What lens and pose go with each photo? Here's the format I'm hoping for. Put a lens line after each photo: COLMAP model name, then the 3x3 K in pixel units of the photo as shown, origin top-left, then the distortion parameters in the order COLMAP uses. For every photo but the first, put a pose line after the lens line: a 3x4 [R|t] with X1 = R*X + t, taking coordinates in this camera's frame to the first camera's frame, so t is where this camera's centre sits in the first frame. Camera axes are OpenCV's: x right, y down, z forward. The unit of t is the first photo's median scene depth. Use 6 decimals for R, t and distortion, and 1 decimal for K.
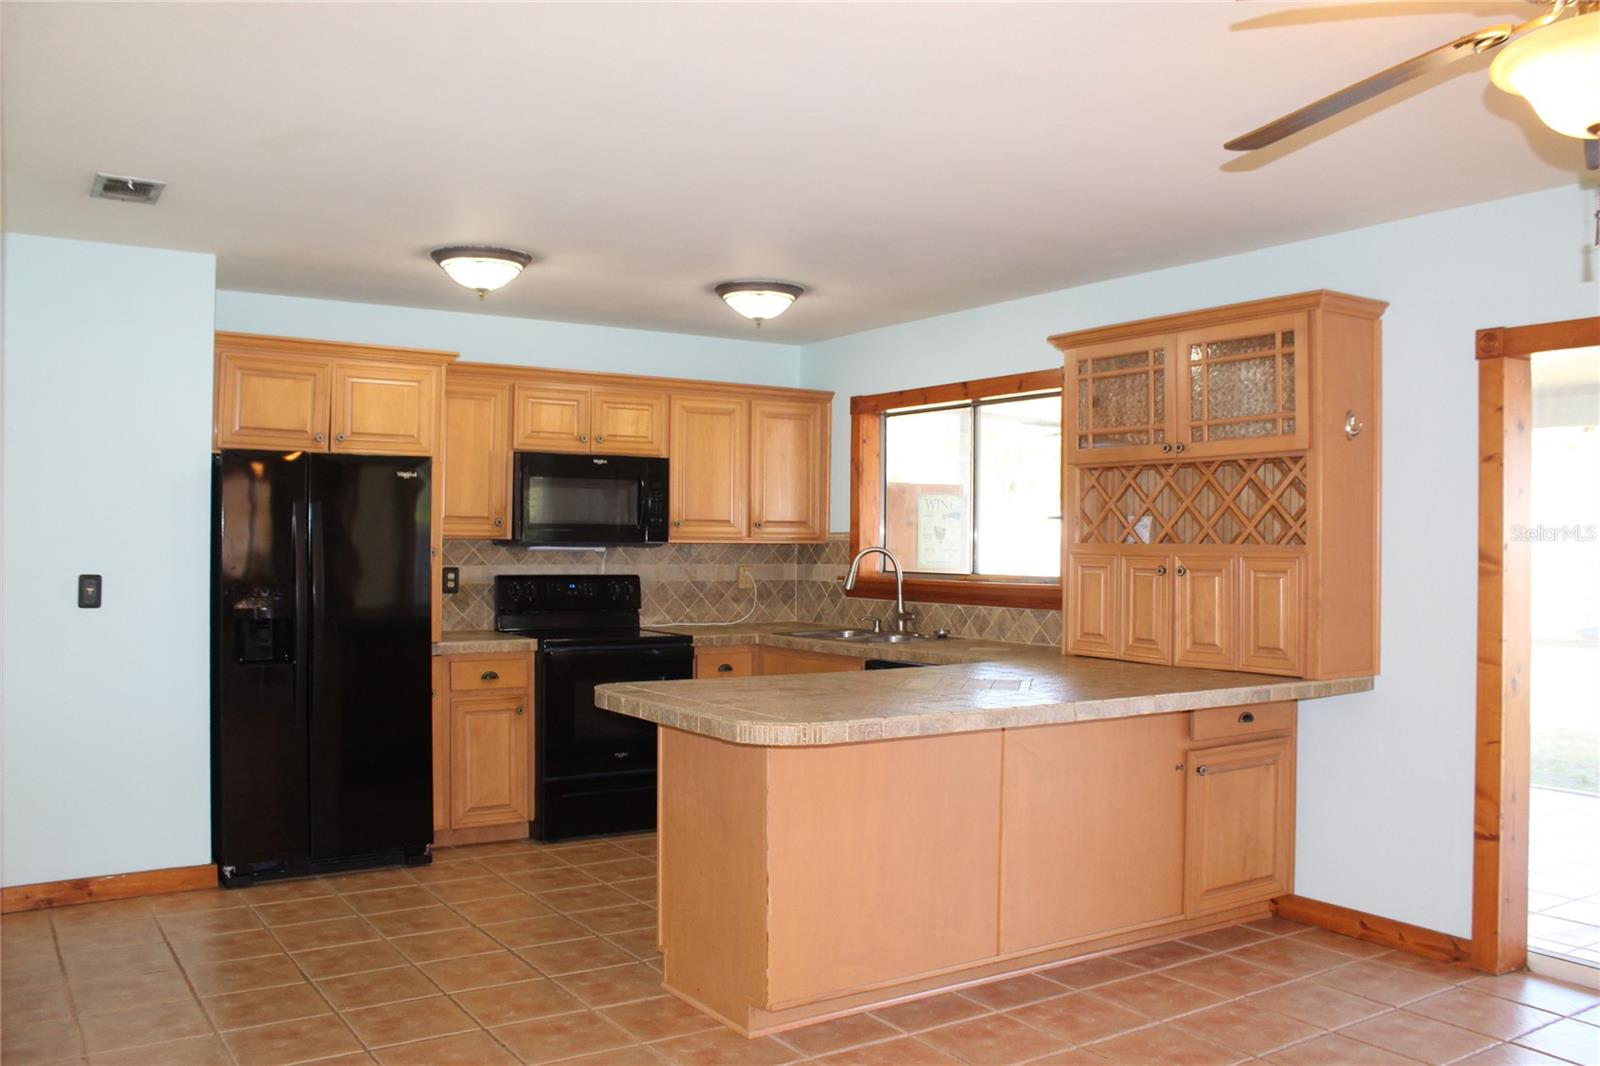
lens RADIAL K [[1348.4, 0, 790.0], [0, 1348.4, 534.7], [0, 0, 1]] dist [-0.158981, 0.149995]
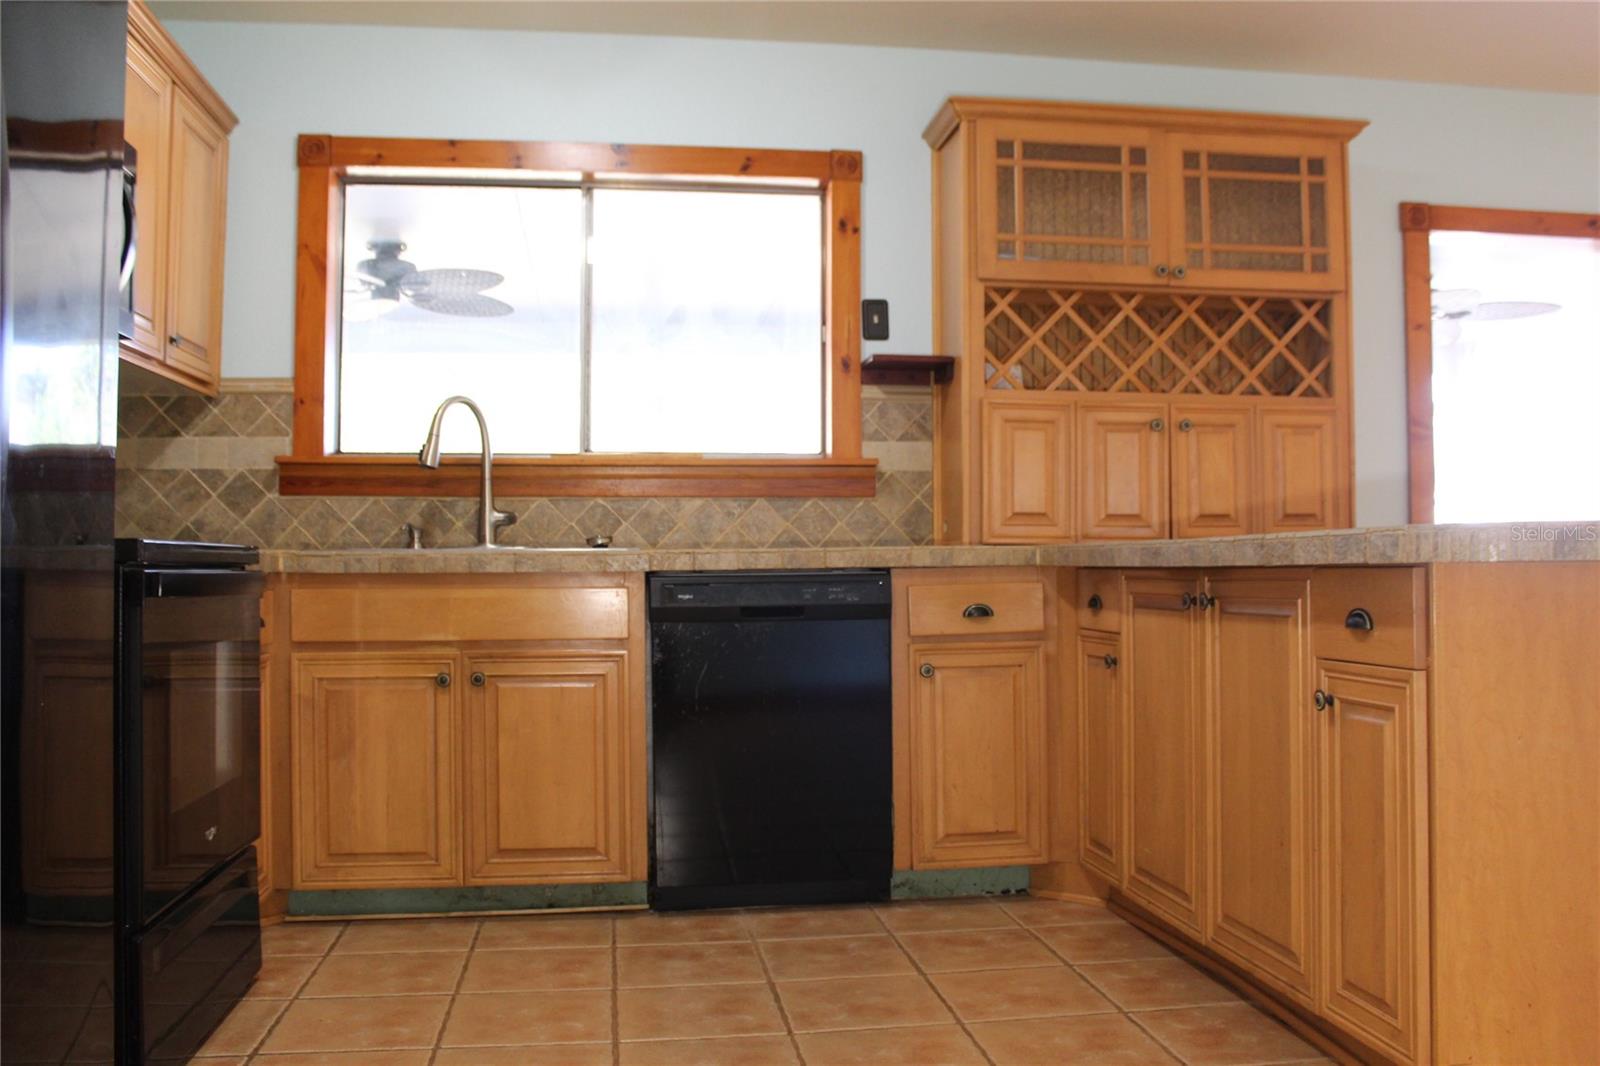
lens RADIAL K [[1400.5, 0, 823.3], [0, 1400.5, 540.9], [0, 0, 1]] dist [-0.163354, 0.193267]
pose [[0.410992, 0.009309, 0.911592, -0.407625], [0.001370, 0.999940, -0.010829, 0.077330], [-0.911638, 0.005699, 0.410954, 0.629455]]
